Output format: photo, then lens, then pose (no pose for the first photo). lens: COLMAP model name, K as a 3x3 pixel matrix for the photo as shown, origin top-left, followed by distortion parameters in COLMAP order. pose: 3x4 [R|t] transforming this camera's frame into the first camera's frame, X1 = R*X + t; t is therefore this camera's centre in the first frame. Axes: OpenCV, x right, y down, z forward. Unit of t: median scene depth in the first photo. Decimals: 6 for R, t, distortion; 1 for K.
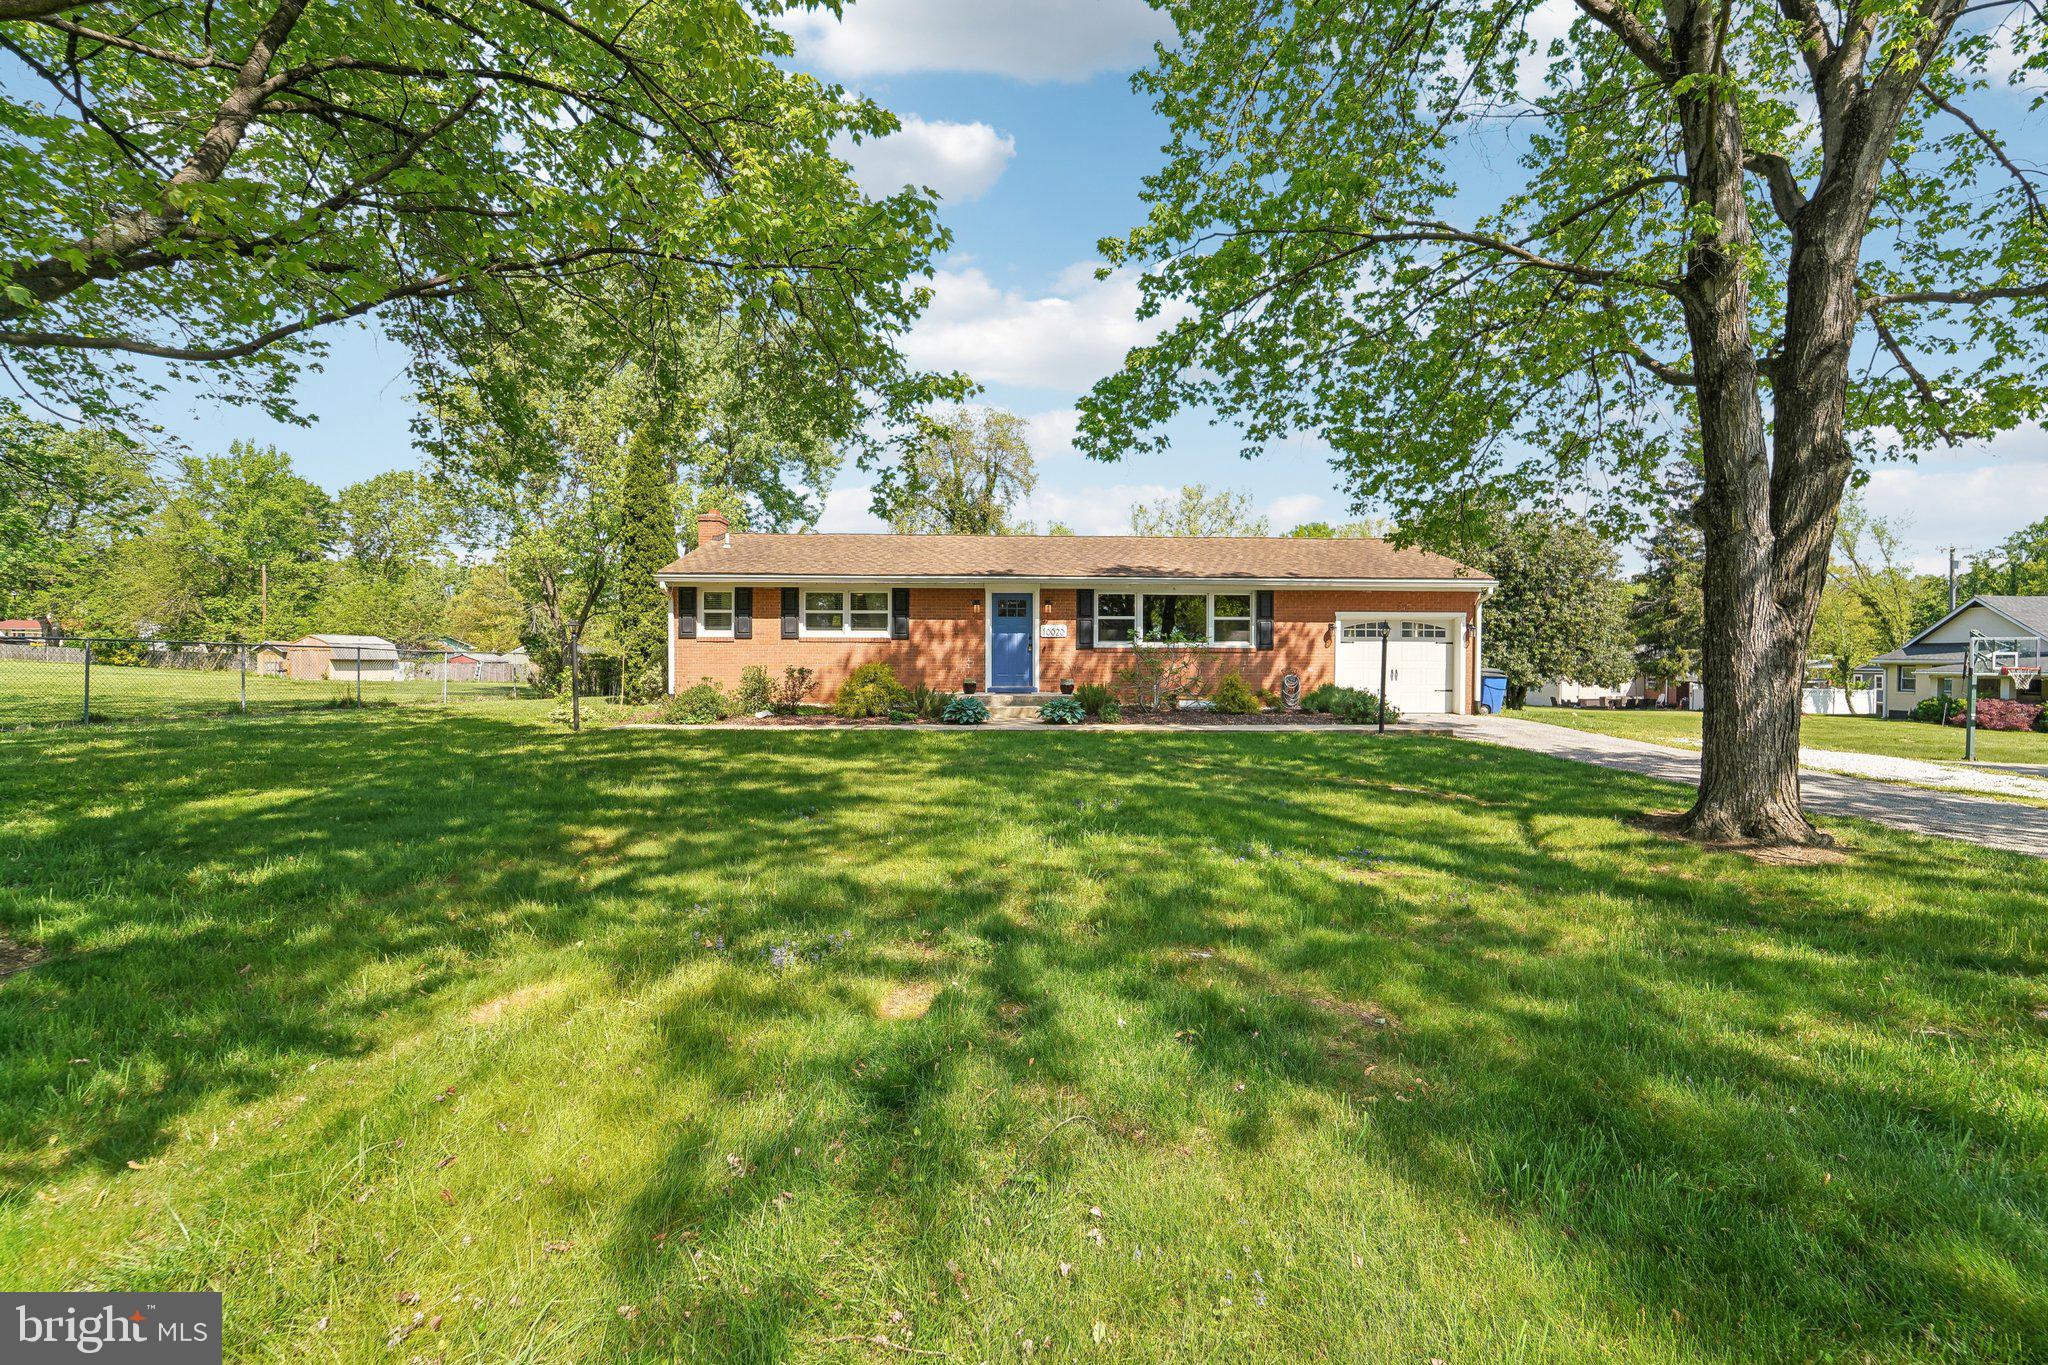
lens RADIAL K [[838.9, 0, 1024.5], [0, 838.9, 681.0], [0, 0, 1]] dist [-0.001946, -0.000091]
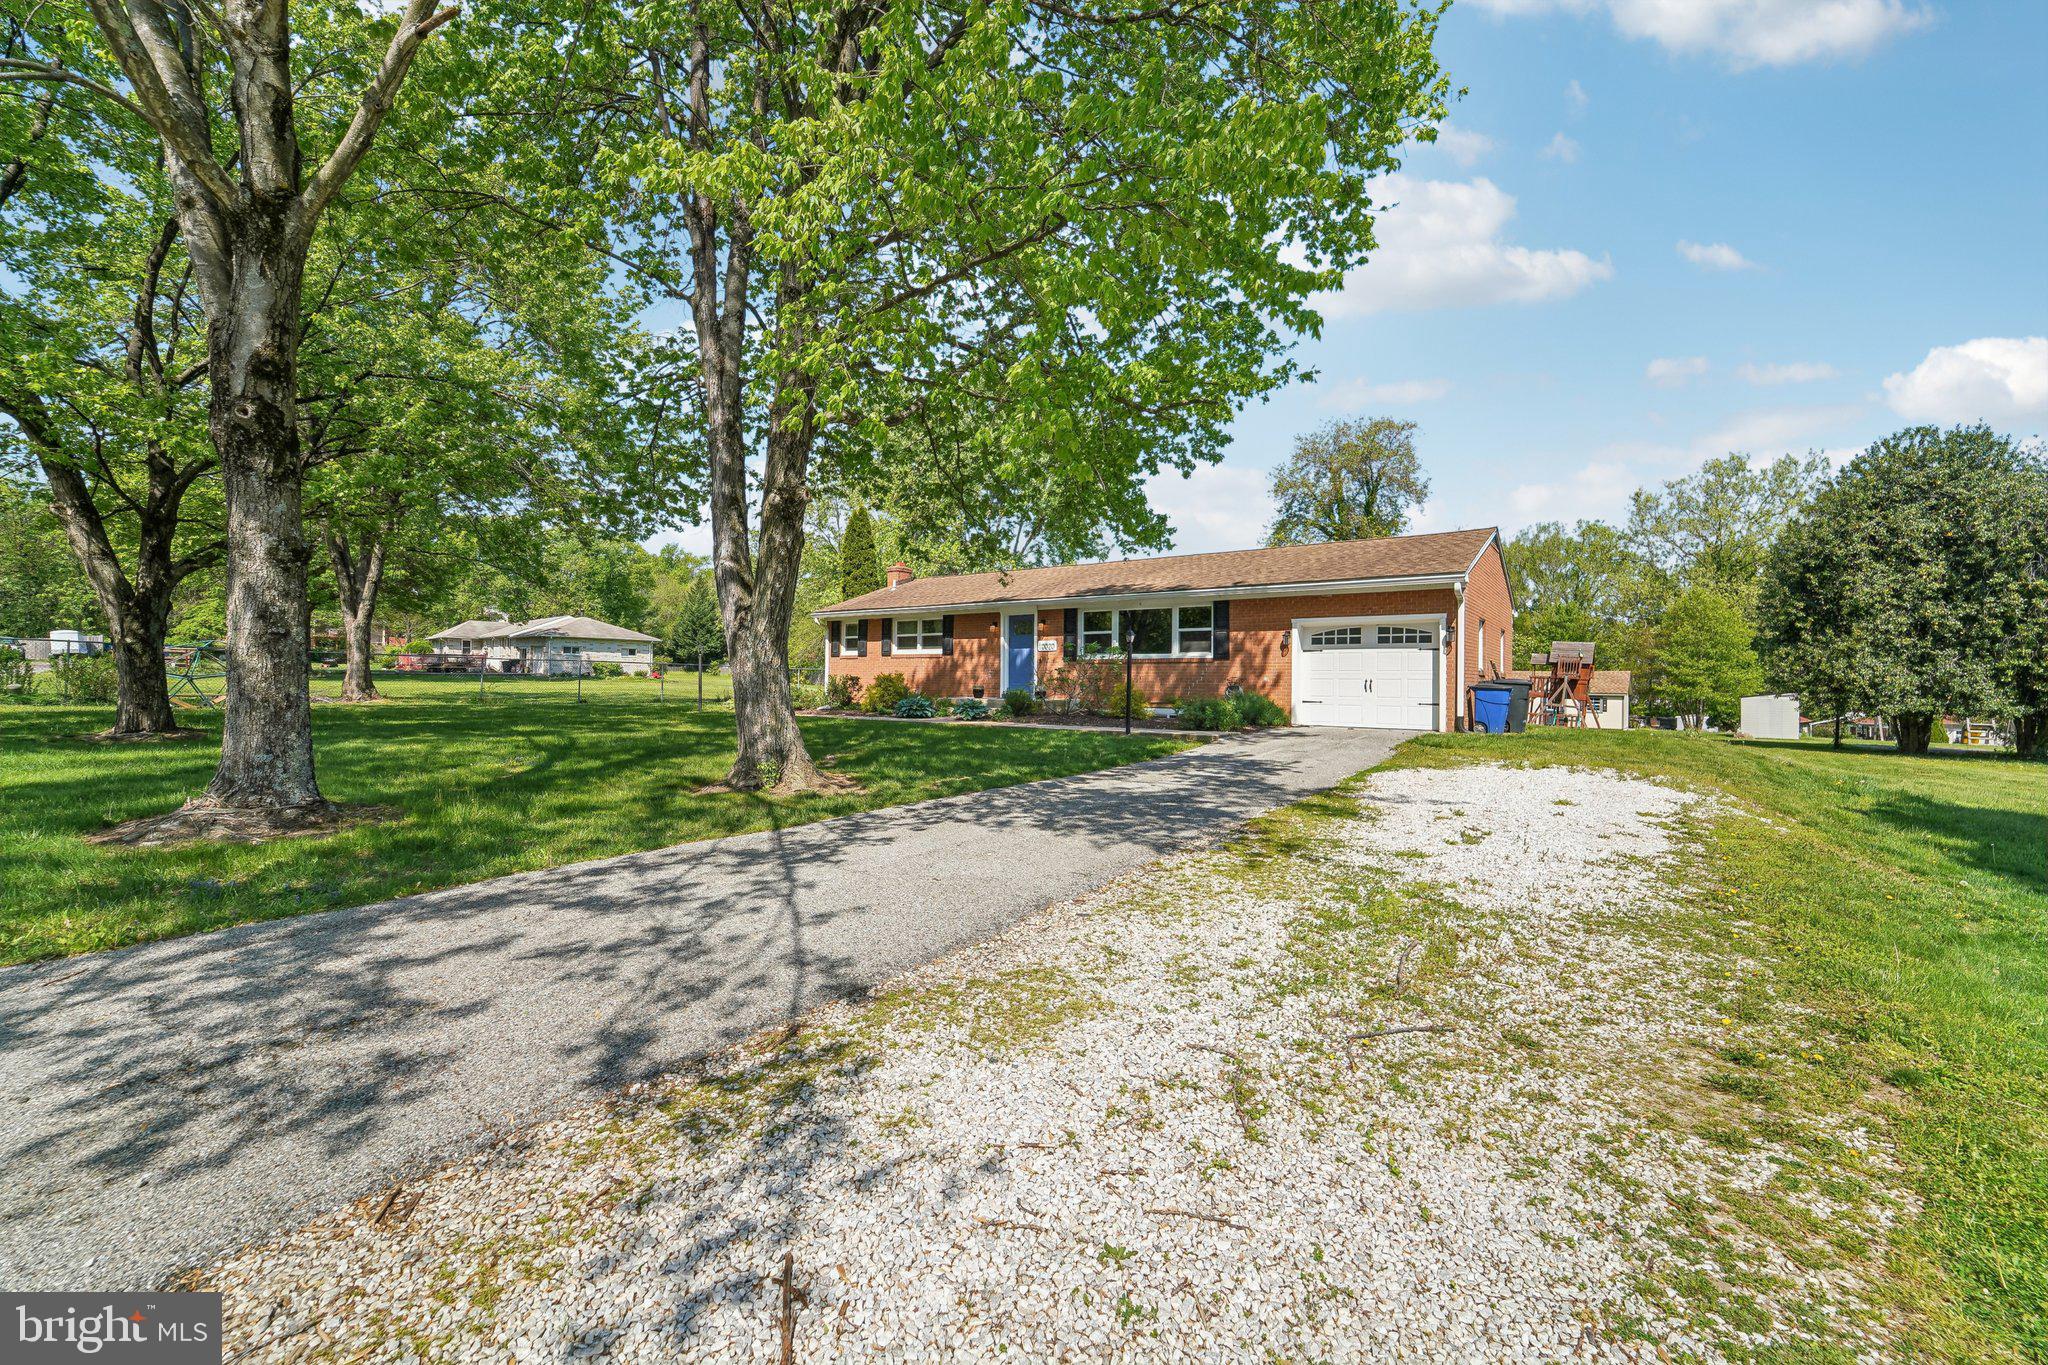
lens RADIAL K [[838.9, 0, 1024.6], [0, 838.9, 683.2], [0, 0, 1]] dist [-0.001946, -0.000091]
pose [[0.795344, 0.003821, -0.606146, 0.711267], [-0.021700, 0.999519, -0.022173, 0.018776], [0.605769, 0.030789, 0.795044, 0.055448]]
